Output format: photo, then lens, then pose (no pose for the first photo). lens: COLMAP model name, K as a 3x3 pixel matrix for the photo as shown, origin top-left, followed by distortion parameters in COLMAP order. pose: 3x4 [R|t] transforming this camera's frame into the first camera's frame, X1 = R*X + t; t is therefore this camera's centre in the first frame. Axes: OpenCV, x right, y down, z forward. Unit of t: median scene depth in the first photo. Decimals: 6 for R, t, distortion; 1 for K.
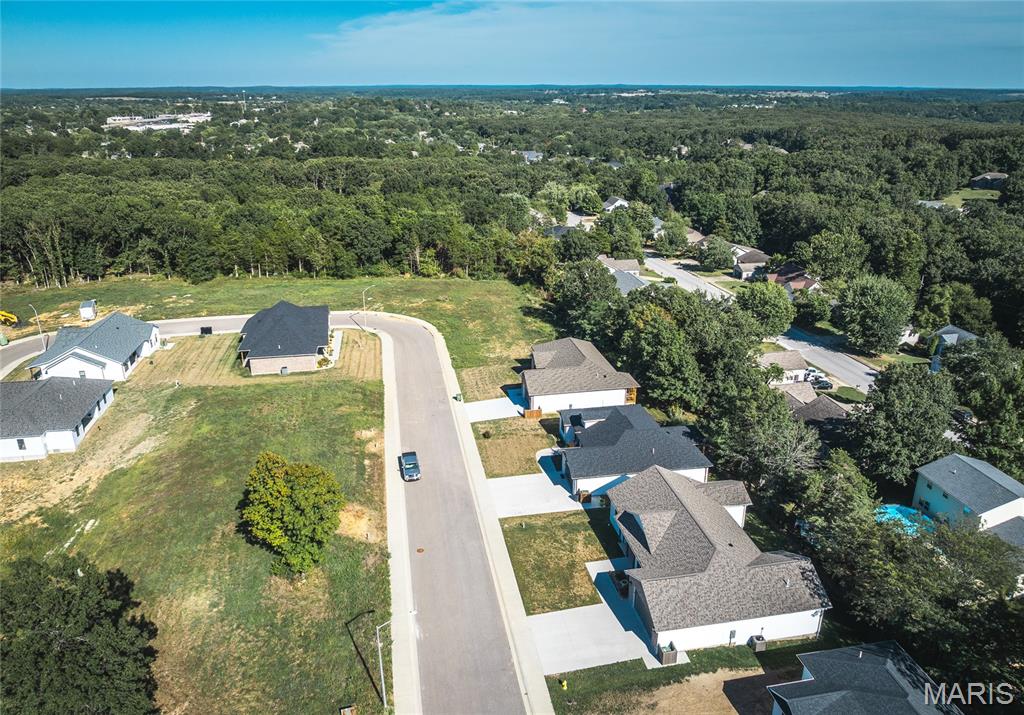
lens RADIAL K [[736.9, 0, 512.0], [0, 736.9, 357.5], [0, 0, 1]] dist [-0.041217, -0.004013]
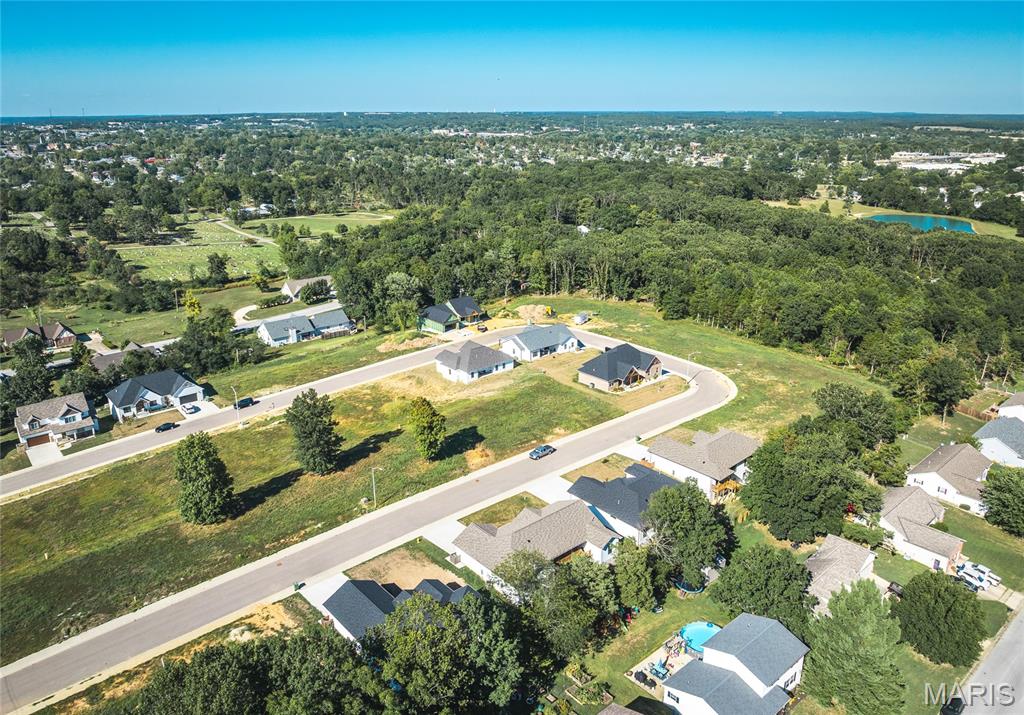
lens RADIAL K [[736.9, 0, 512.0], [0, 736.9, 357.5], [0, 0, 1]] dist [-0.041217, -0.004013]
pose [[0.499196, 0.279874, -0.820045, 1.076076], [-0.296977, 0.944340, 0.141513, -0.257584], [0.814007, 0.172892, 0.554527, -0.027478]]
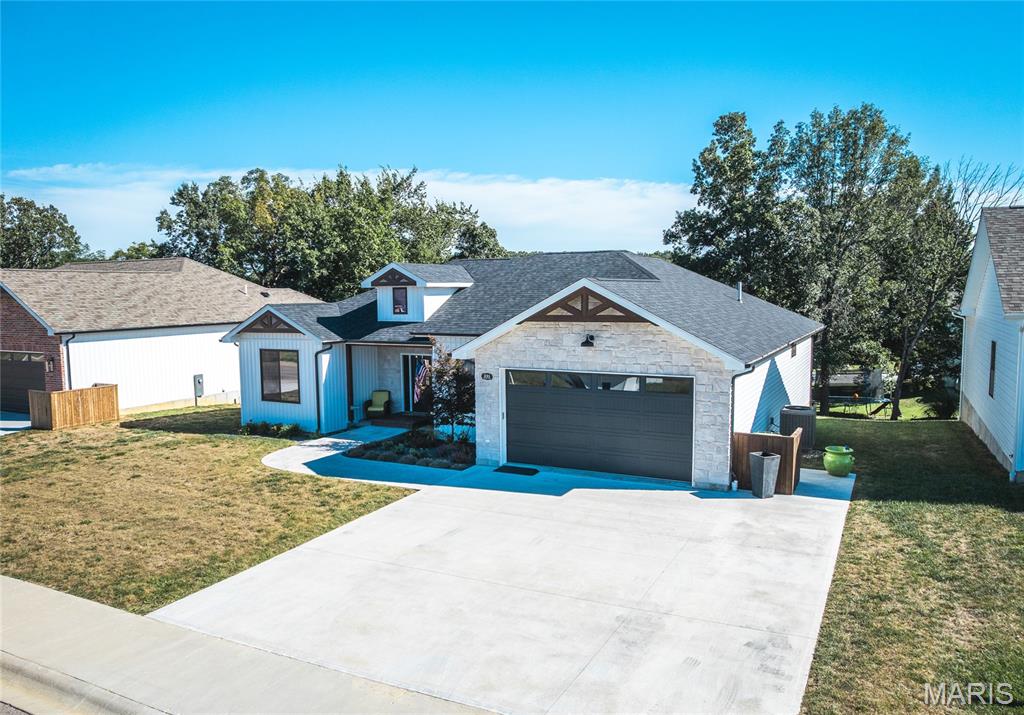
lens RADIAL K [[736.9, 0, 512.0], [0, 736.9, 357.5], [0, 0, 1]] dist [-0.041217, -0.004013]
pose [[0.609392, -0.122297, 0.783381, -0.079960], [0.314927, 0.944085, -0.097597, 0.138996], [-0.727642, 0.306182, 0.613832, 0.797148]]
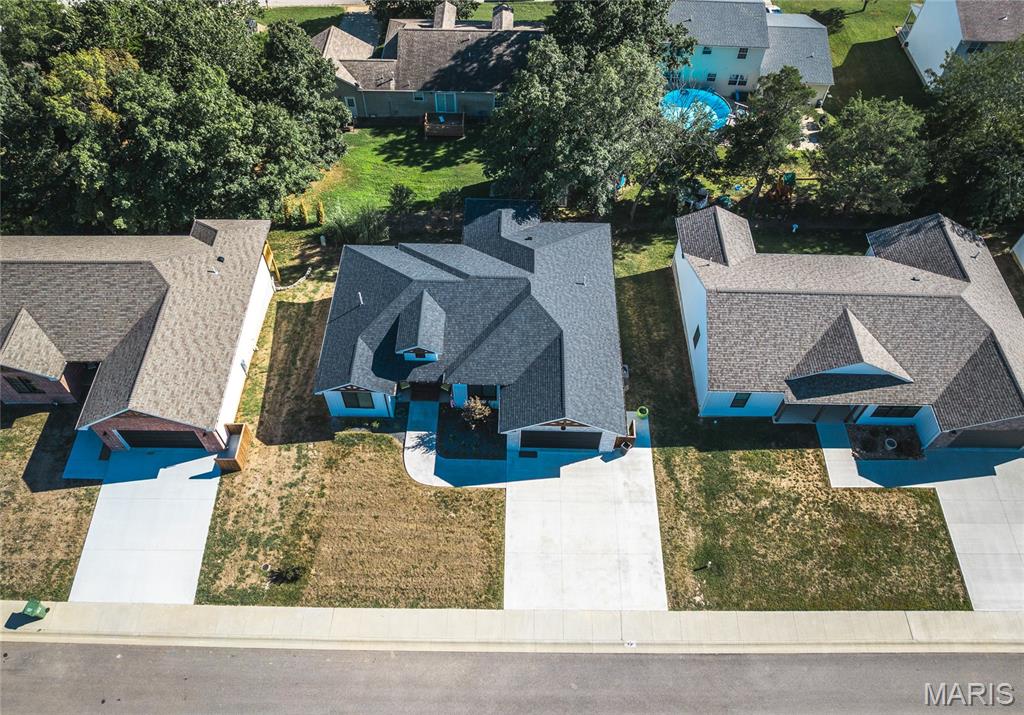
lens RADIAL K [[736.9, 0, 512.0], [0, 736.9, 357.5], [0, 0, 1]] dist [-0.041217, -0.004013]
pose [[0.187657, -0.815585, 0.547363, -0.139983], [0.337228, 0.576886, 0.743962, -0.230148], [-0.922530, 0.044977, 0.383295, 0.750898]]
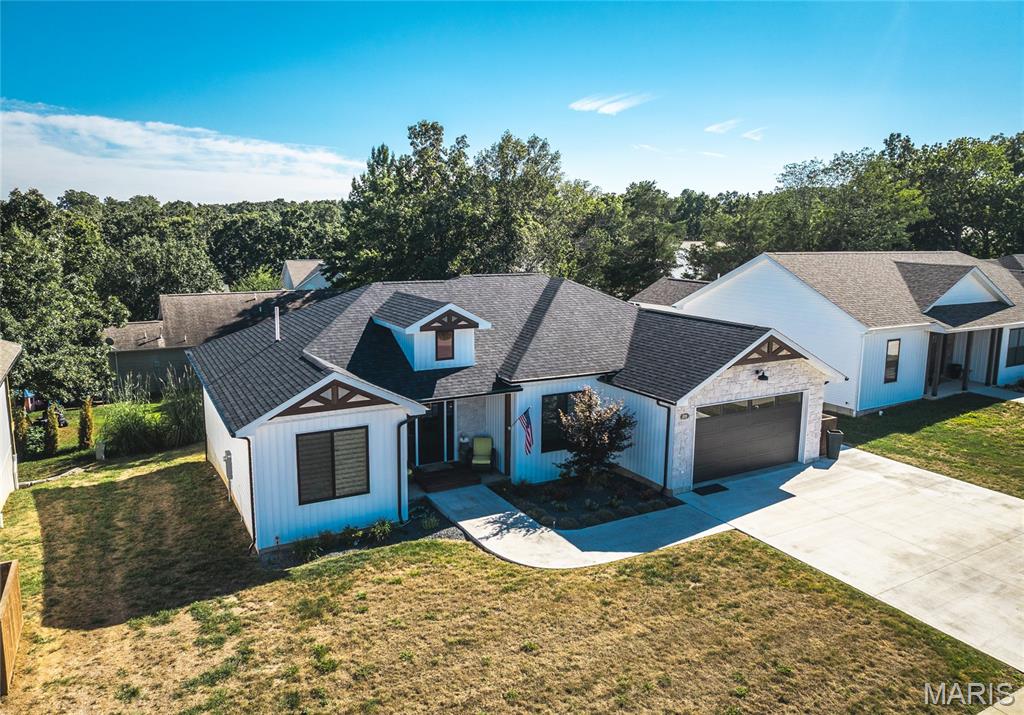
lens RADIAL K [[717.2, 0, 513.0], [0, 717.2, 352.7], [0, 0, 1]] dist [-0.045166, 0.005476]
pose [[-0.327243, -0.210477, 0.921201, -0.107319], [0.309246, 0.897339, 0.314880, 0.024644], [-0.892905, 0.387920, -0.228559, 1.006401]]
